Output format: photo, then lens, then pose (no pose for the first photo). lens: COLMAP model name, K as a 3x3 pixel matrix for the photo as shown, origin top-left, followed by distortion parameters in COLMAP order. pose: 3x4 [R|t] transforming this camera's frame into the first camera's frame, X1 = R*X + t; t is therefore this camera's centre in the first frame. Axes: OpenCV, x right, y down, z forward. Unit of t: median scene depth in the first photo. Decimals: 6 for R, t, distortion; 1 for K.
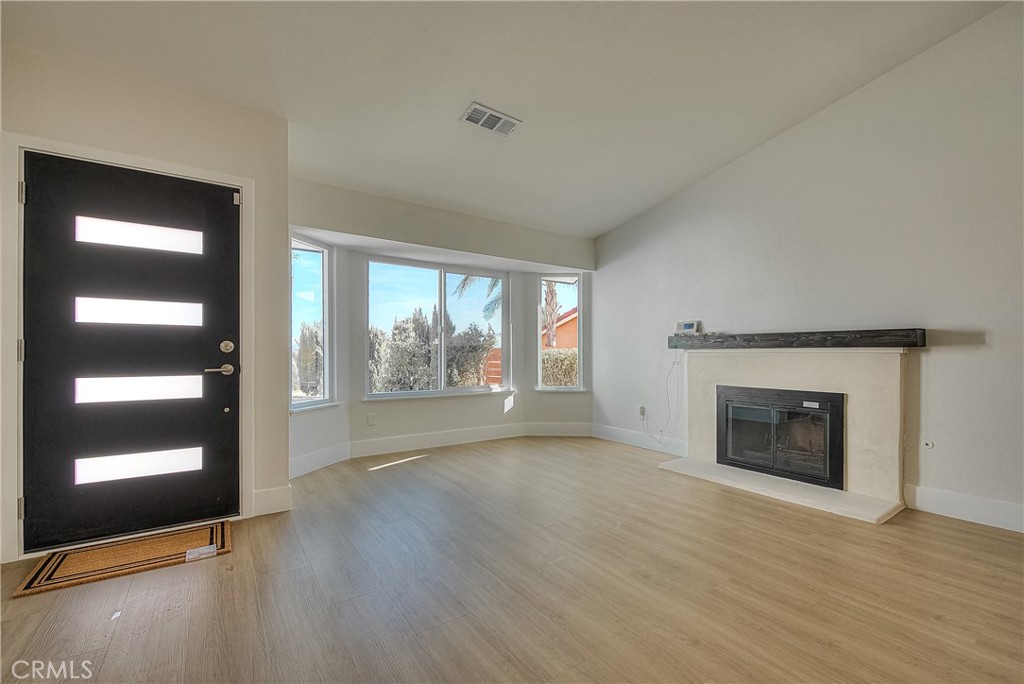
lens RADIAL K [[417.0, 0, 515.0], [0, 417.0, 353.7], [0, 0, 1]] dist [0.000508, -0.002249]
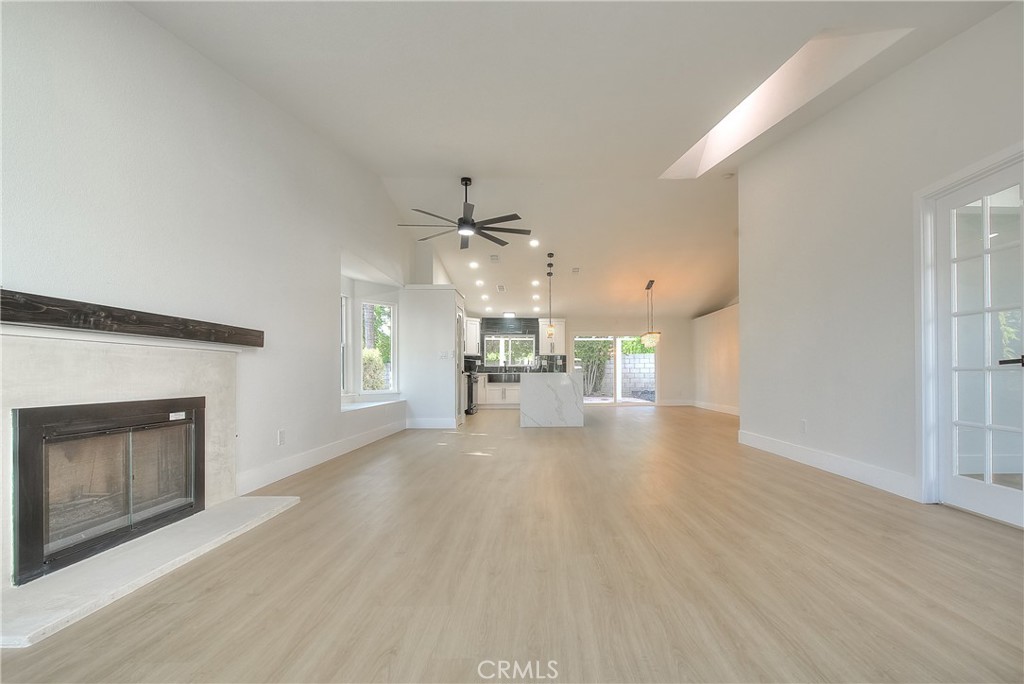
lens RADIAL K [[417.0, 0, 548.4], [0, 417.0, 368.8], [0, 0, 1]] dist [0.000508, -0.002249]
pose [[-0.833977, 0.010020, 0.551708, -0.252272], [0.004996, 0.999931, -0.010608, 0.047071], [-0.551777, -0.006091, -0.833970, 1.222718]]
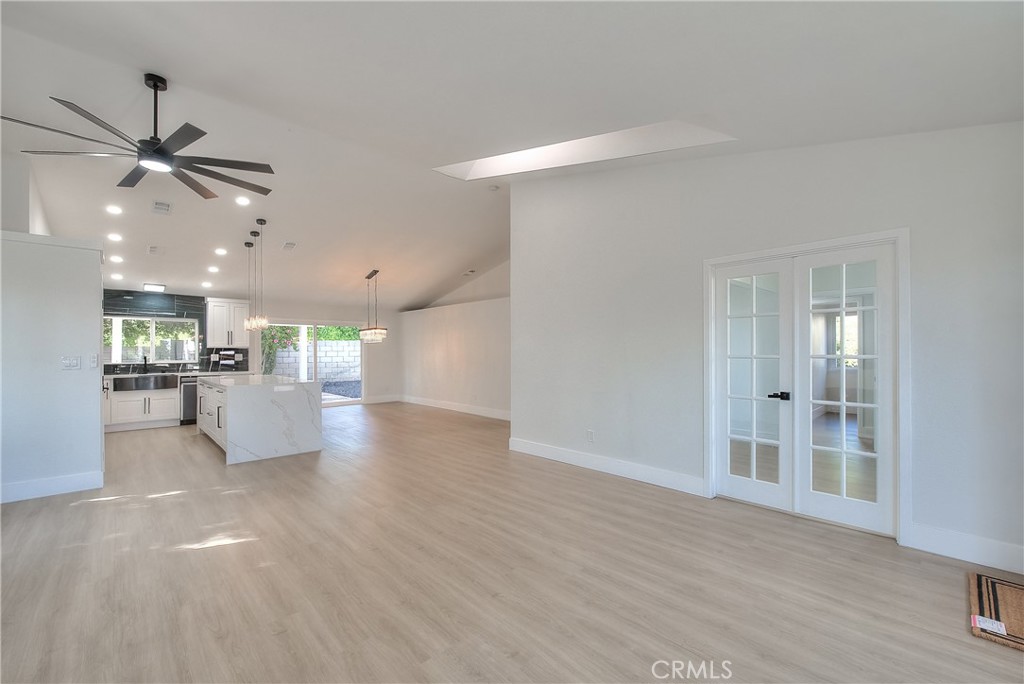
lens RADIAL K [[417.0, 0, 501.1], [0, 417.0, 350.9], [0, 0, 1]] dist [0.000508, -0.002249]
pose [[-0.990443, 0.003599, -0.137873, 0.277306], [0.002914, 0.999982, 0.005169, -0.084049], [0.137889, 0.004717, -0.990436, 1.119801]]
